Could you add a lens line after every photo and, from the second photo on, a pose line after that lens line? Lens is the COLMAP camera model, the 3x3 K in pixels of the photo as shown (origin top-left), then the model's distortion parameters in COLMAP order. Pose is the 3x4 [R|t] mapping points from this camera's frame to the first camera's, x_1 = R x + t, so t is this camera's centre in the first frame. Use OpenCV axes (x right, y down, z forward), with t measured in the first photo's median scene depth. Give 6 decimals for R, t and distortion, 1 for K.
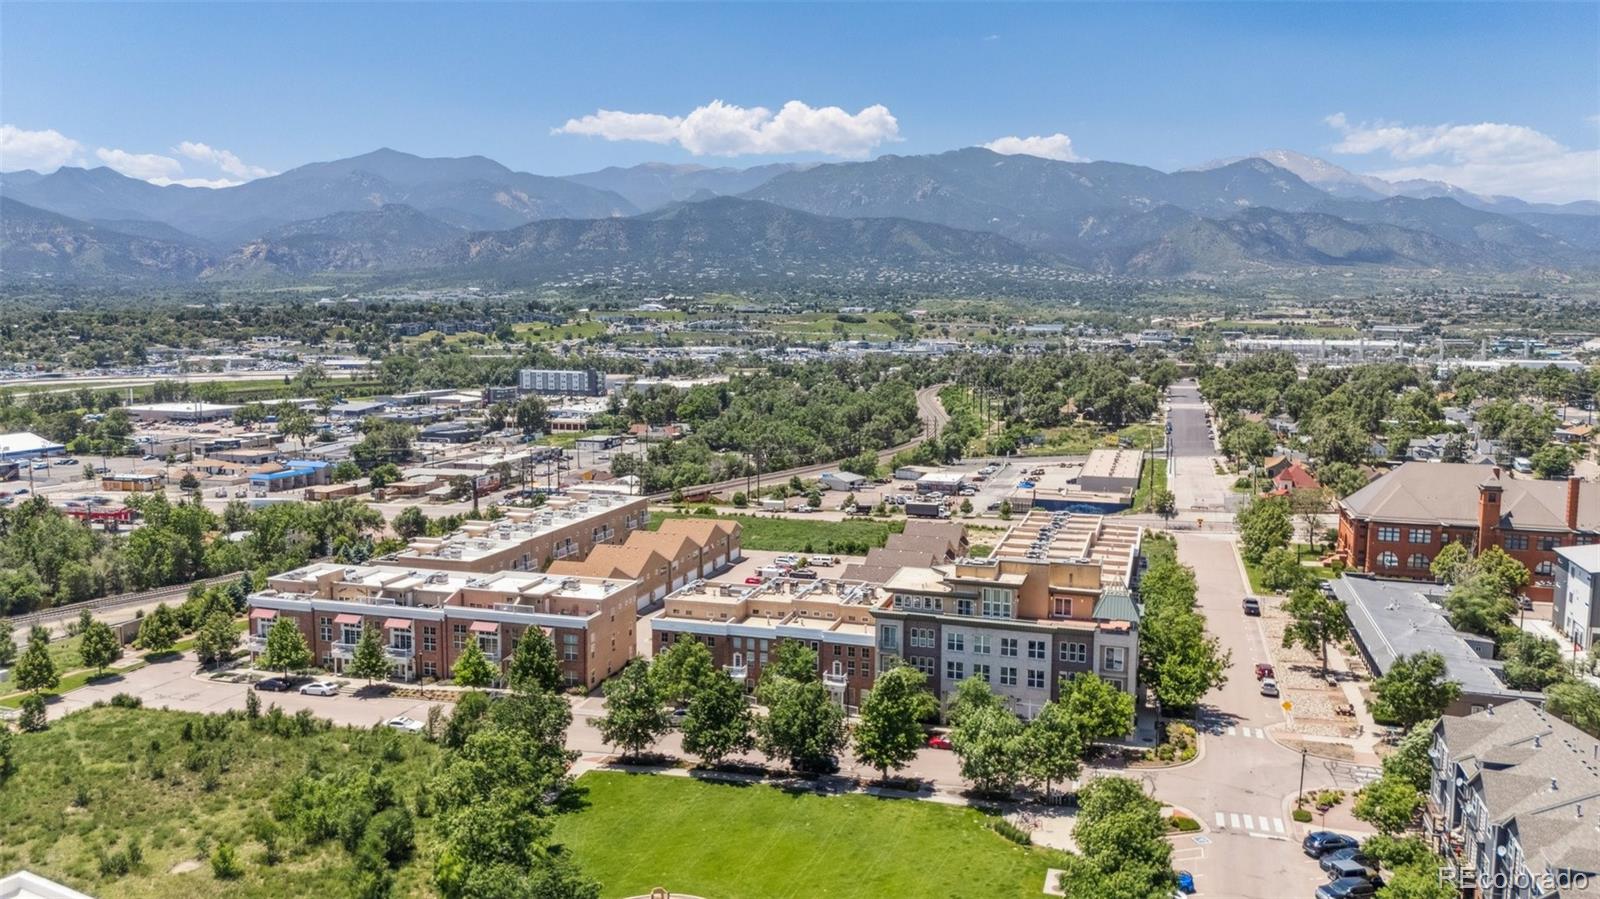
lens RADIAL K [[1185.1, 0, 806.5], [0, 1185.1, 453.3], [0, 0, 1]] dist [0.092112, -0.101844]
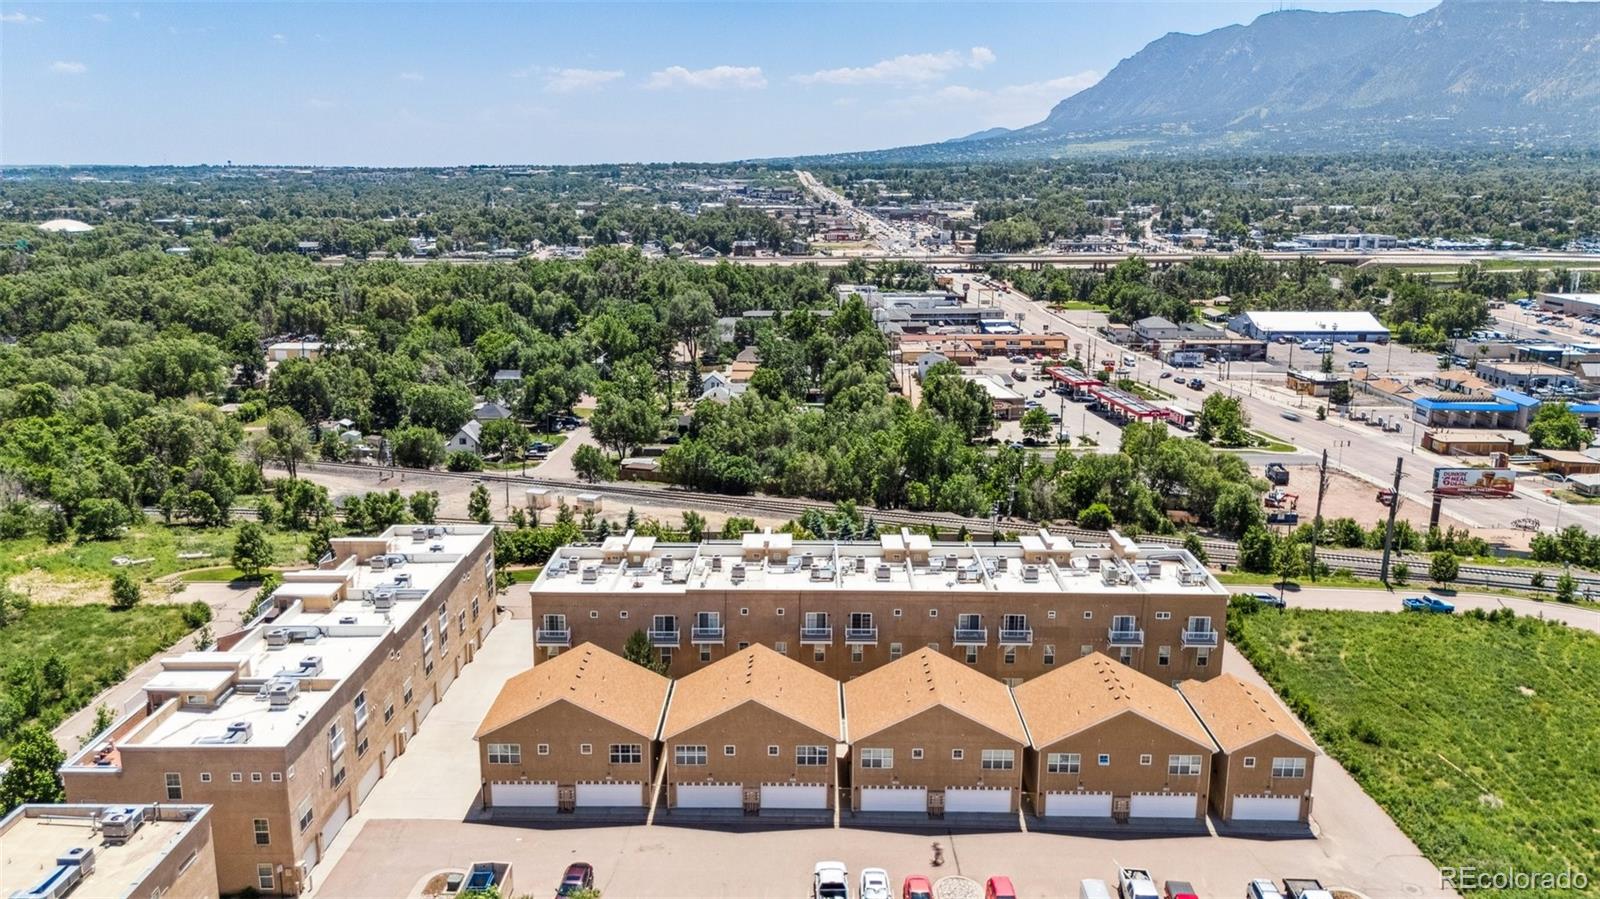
lens RADIAL K [[1185.1, 0, 806.5], [0, 1185.1, 453.3], [0, 0, 1]] dist [0.092112, -0.101844]
pose [[0.280562, 0.217478, -0.934874, 0.084571], [-0.116913, 0.974484, 0.191605, -0.030149], [0.952689, 0.055542, 0.298829, 0.265349]]
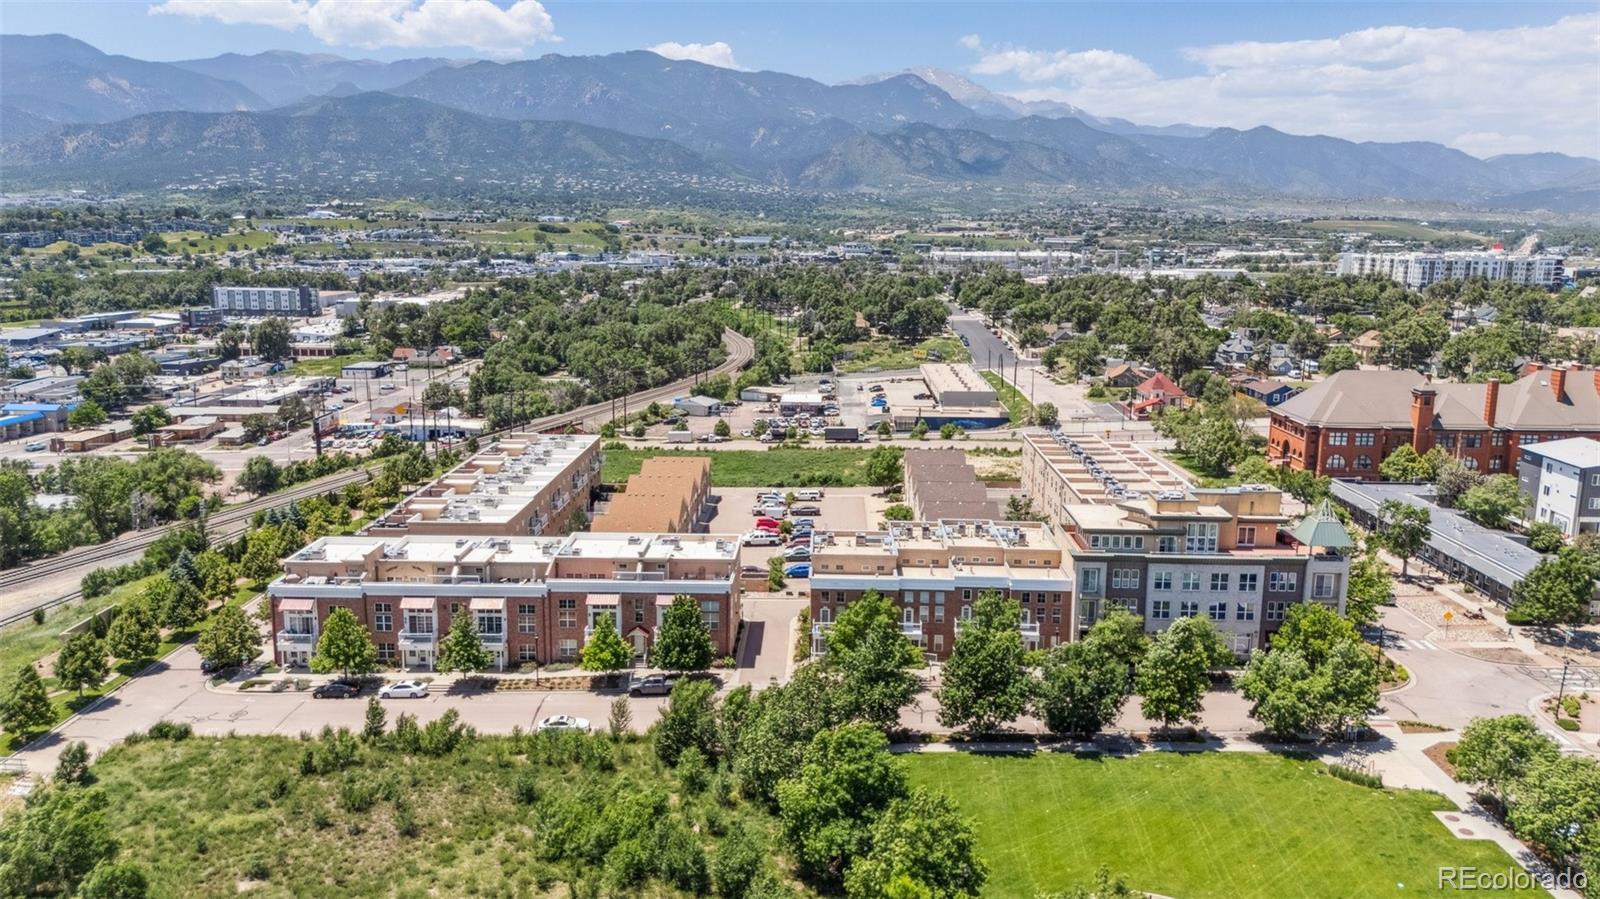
lens RADIAL K [[1185.1, 0, 806.5], [0, 1185.1, 453.3], [0, 0, 1]] dist [0.092112, -0.101844]
pose [[0.962288, -0.049626, 0.267466, -0.083659], [0.029829, 0.996540, 0.077582, -0.005565], [-0.270391, -0.066678, 0.960439, 0.033005]]
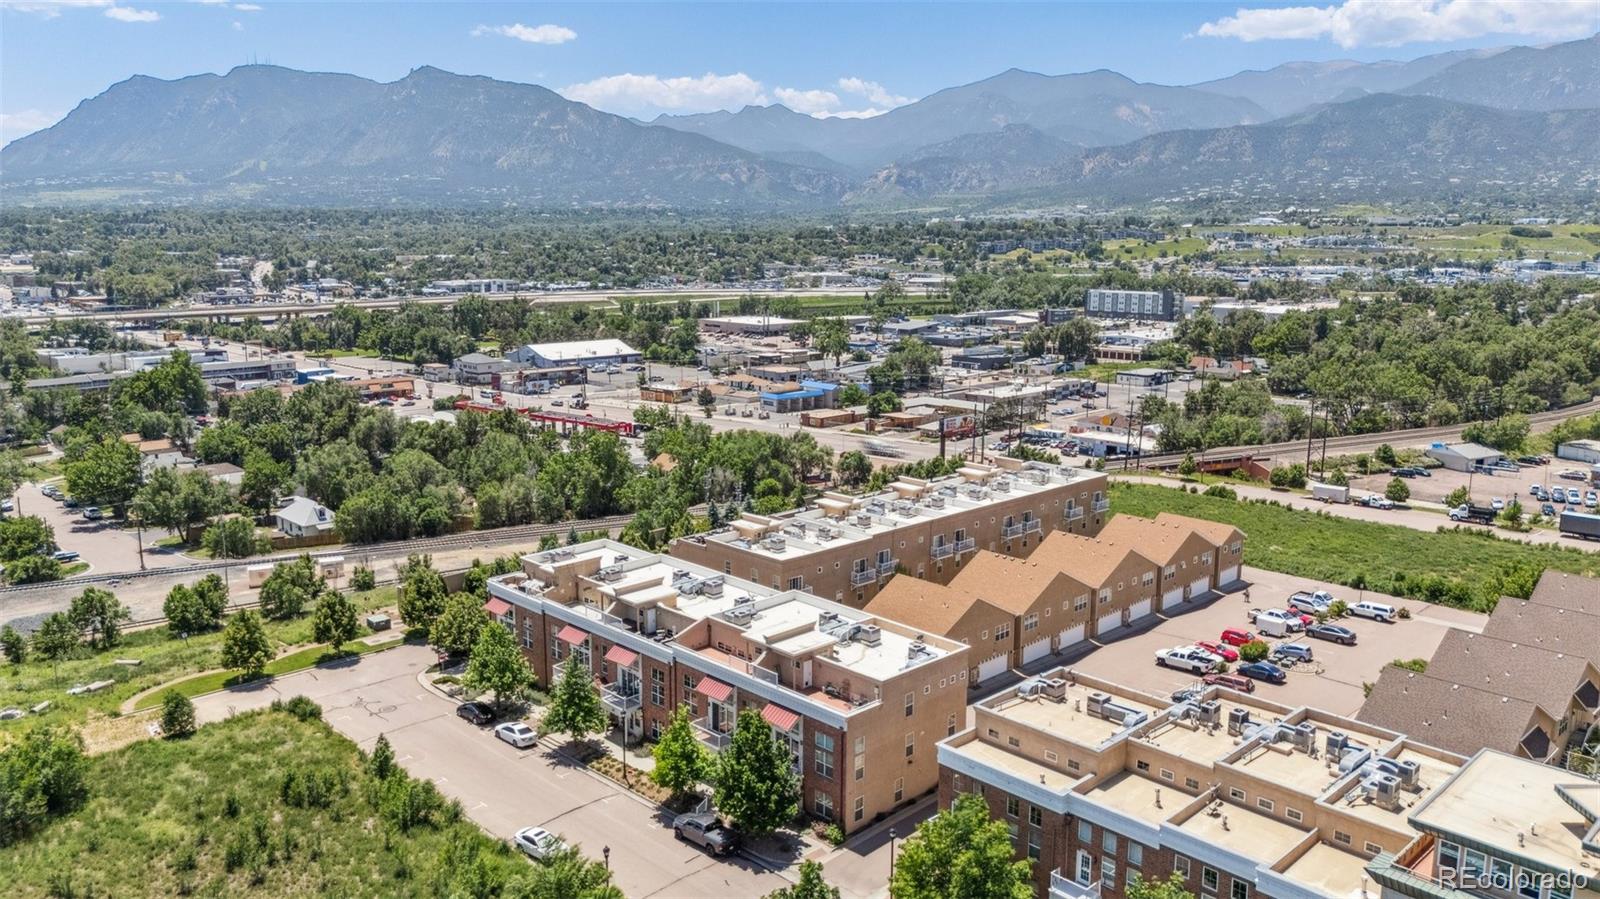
lens RADIAL K [[1185.1, 0, 806.5], [0, 1185.1, 453.3], [0, 0, 1]] dist [0.092112, -0.101844]
pose [[0.878215, 0.086241, -0.470427, 0.014120], [-0.055136, 0.995306, 0.079533, -0.007706], [0.475077, -0.043910, 0.878848, 0.112773]]
